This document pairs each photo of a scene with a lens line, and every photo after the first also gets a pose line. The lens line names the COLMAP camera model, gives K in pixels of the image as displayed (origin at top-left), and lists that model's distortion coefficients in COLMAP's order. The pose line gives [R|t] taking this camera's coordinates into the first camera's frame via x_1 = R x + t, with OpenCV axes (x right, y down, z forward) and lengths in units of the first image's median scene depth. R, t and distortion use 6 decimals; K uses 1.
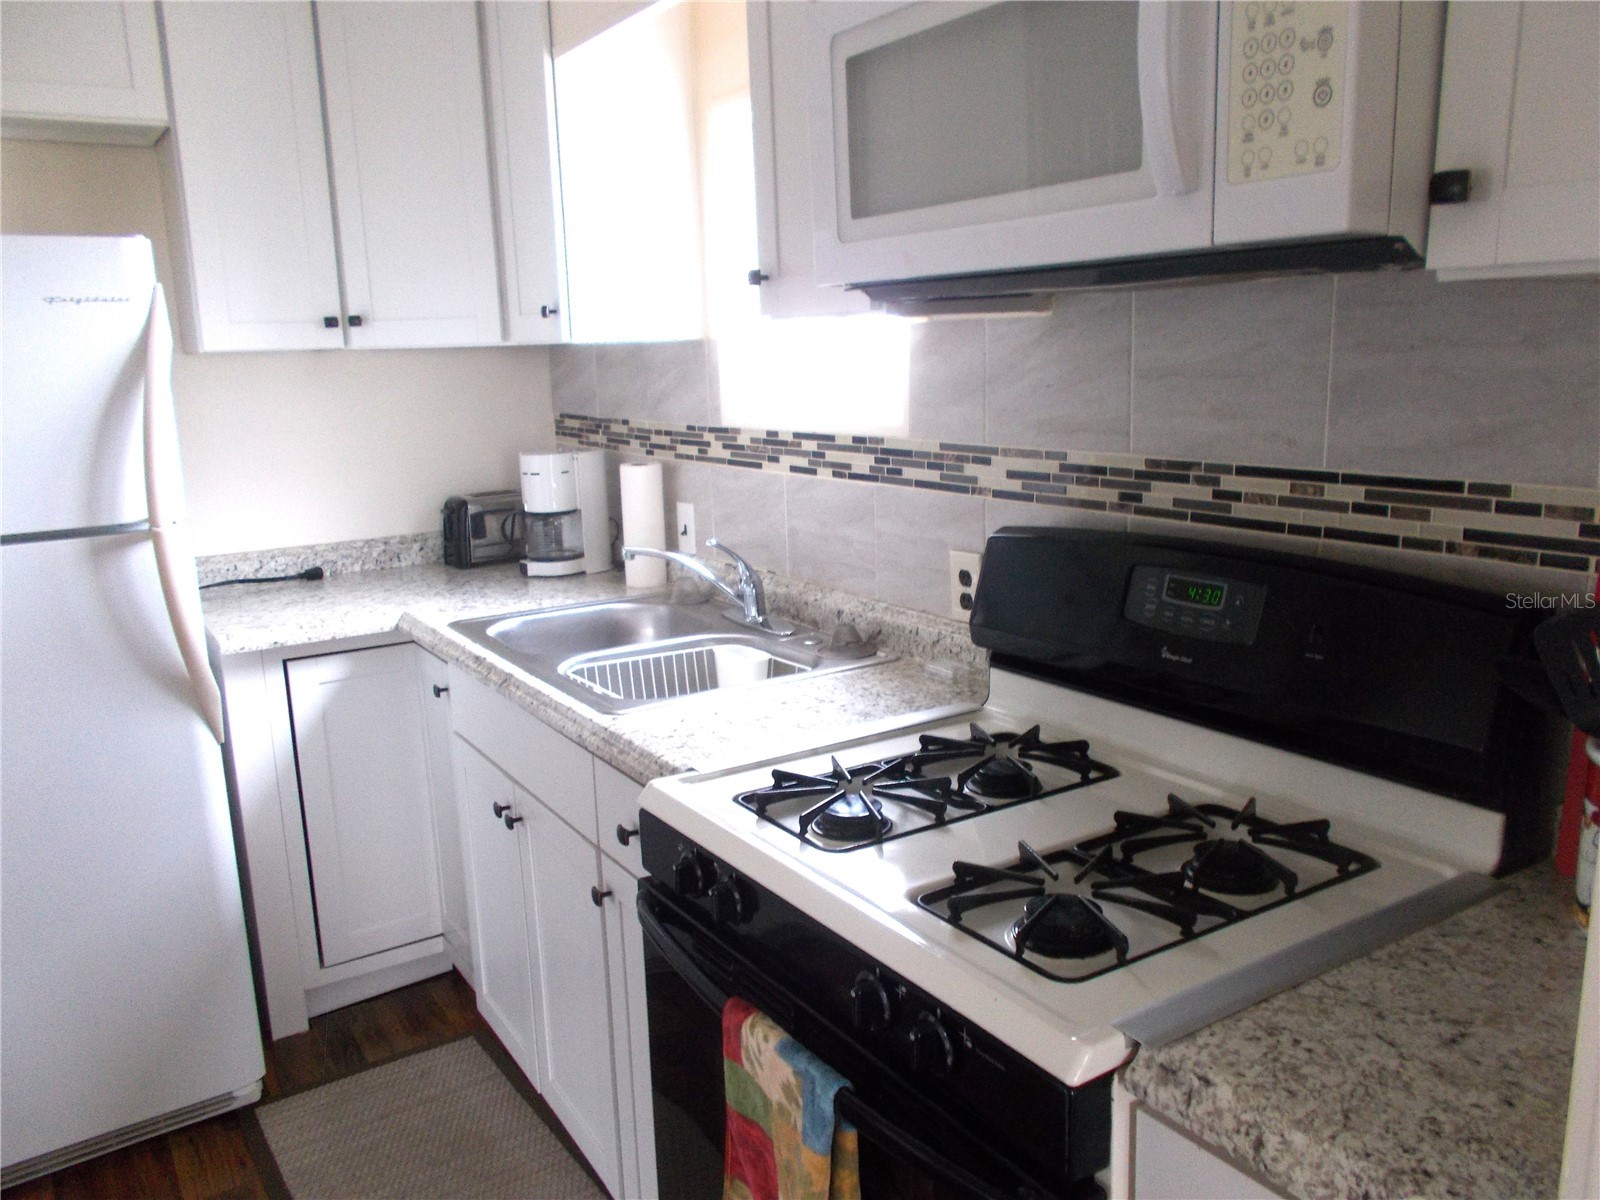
lens RADIAL K [[1256.1, 0, 799.7], [0, 1256.1, 591.8], [0, 0, 1]] dist [-0.008541, 0.005344]
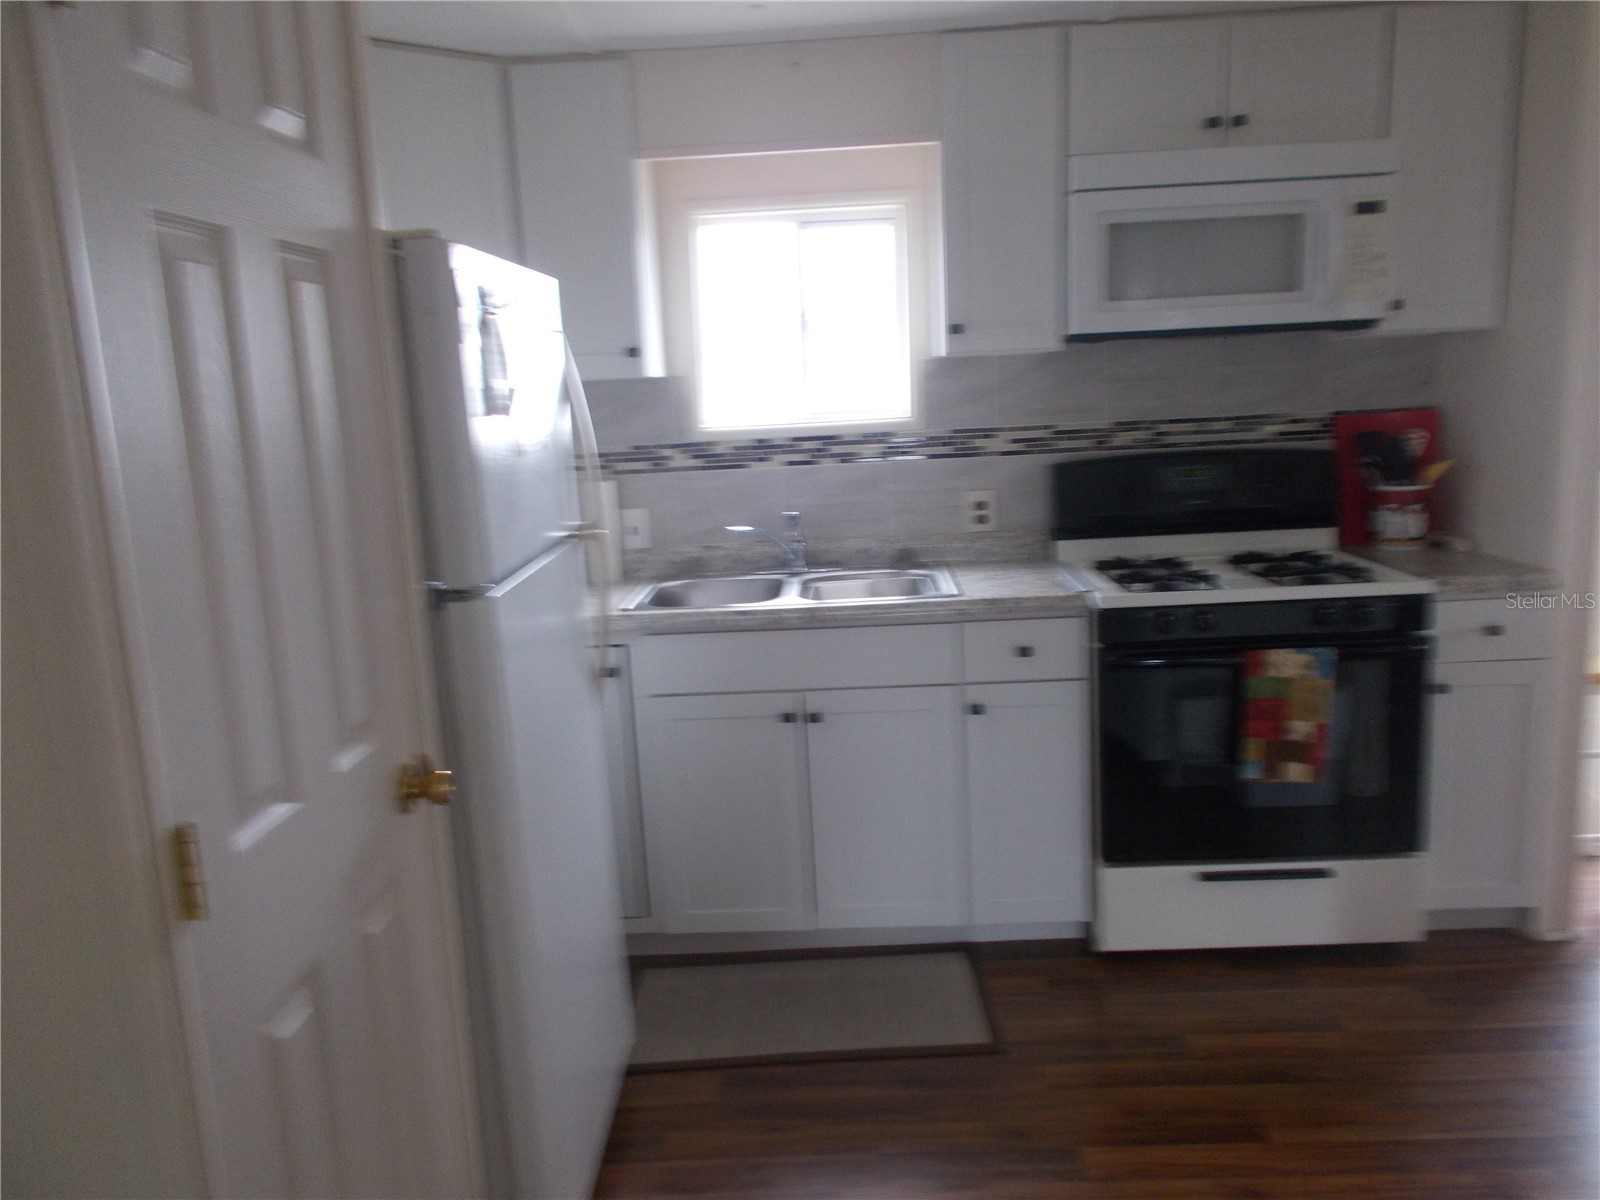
lens RADIAL K [[1256.1, 0, 799.7], [0, 1256.1, 591.8], [0, 0, 1]] dist [-0.008541, 0.005344]
pose [[0.570437, -0.144733, 0.808489, -1.495855], [0.190133, 0.980883, 0.041444, -0.014815], [-0.799032, 0.130079, 0.587050, 0.217899]]
